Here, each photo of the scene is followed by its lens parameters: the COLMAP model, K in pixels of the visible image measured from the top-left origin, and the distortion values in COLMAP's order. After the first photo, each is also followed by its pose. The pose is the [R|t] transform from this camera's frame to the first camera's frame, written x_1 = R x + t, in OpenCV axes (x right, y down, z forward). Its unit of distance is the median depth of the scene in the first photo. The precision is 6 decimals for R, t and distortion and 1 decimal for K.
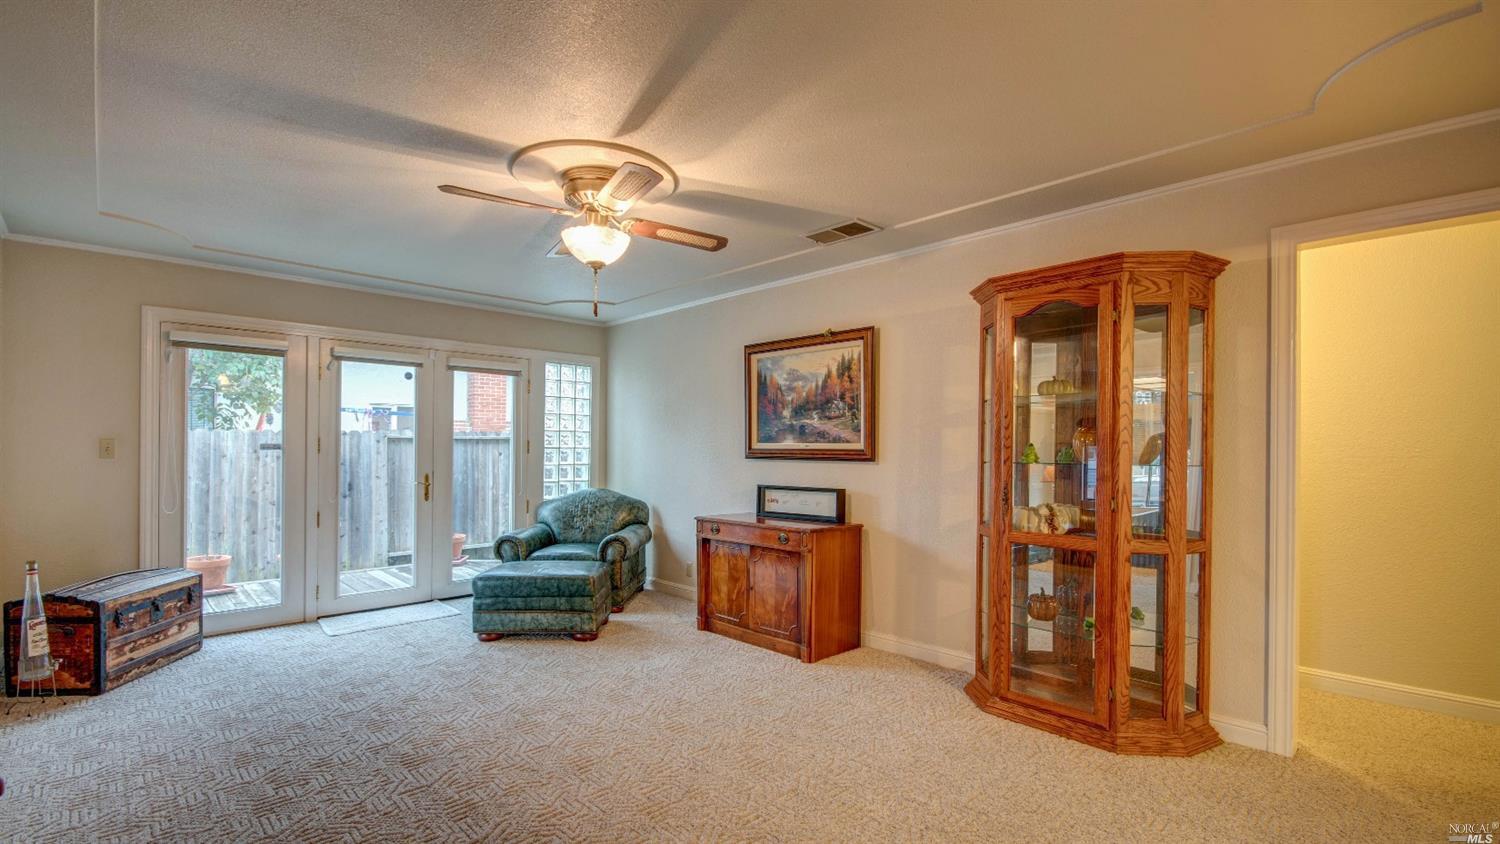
lens RADIAL K [[662.0, 0, 743.6], [0, 662.0, 448.5], [0, 0, 1]] dist [0.015268, -0.017353]
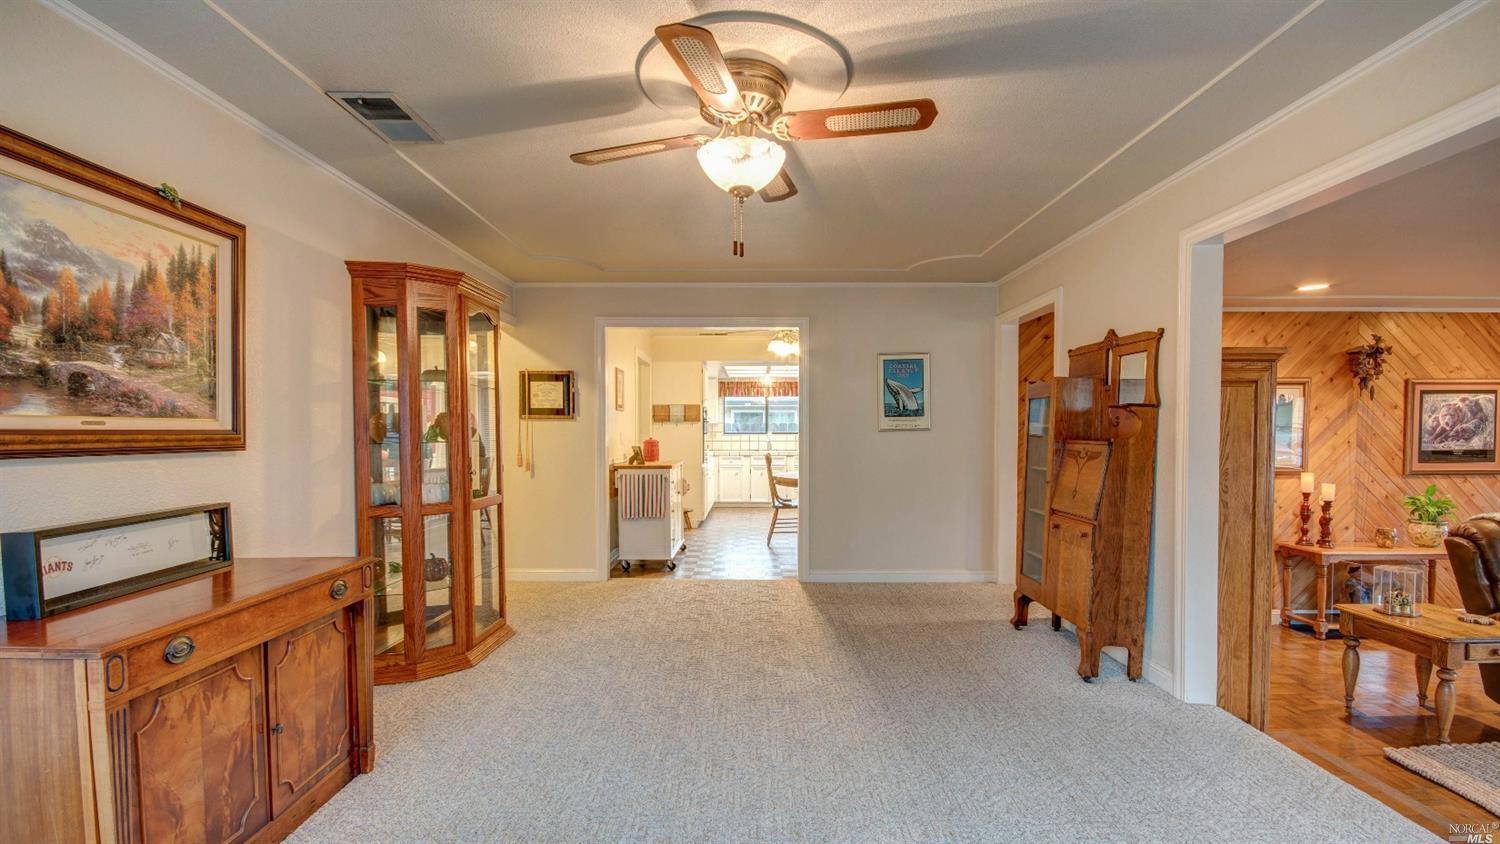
lens RADIAL K [[662.0, 0, 743.6], [0, 662.0, 448.5], [0, 0, 1]] dist [0.015268, -0.017353]
pose [[-0.707358, -0.023210, 0.706474, -0.527785], [-0.003475, 0.999563, 0.029359, -0.001329], [-0.706847, 0.018312, -0.707130, 1.055831]]
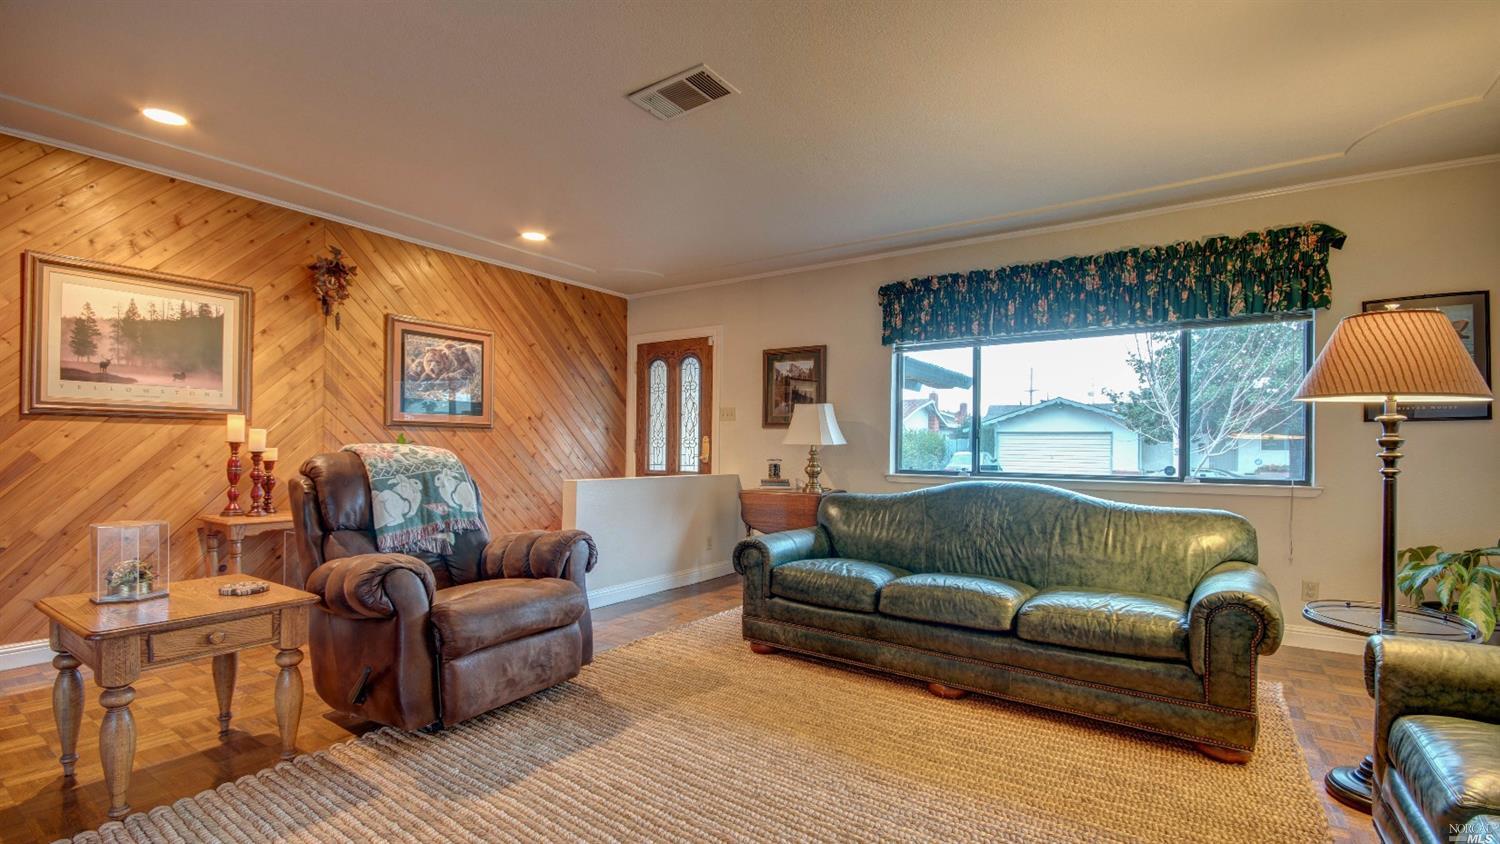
lens RADIAL K [[662.9, 0, 746.4], [0, 662.9, 446.6], [0, 0, 1]] dist [0.001604, 0.000064]
pose [[-0.978817, -0.017349, -0.204001, -0.878370], [-0.016401, 0.999845, -0.006337, 0.110226], [0.204079, -0.002857, -0.978950, 0.468140]]
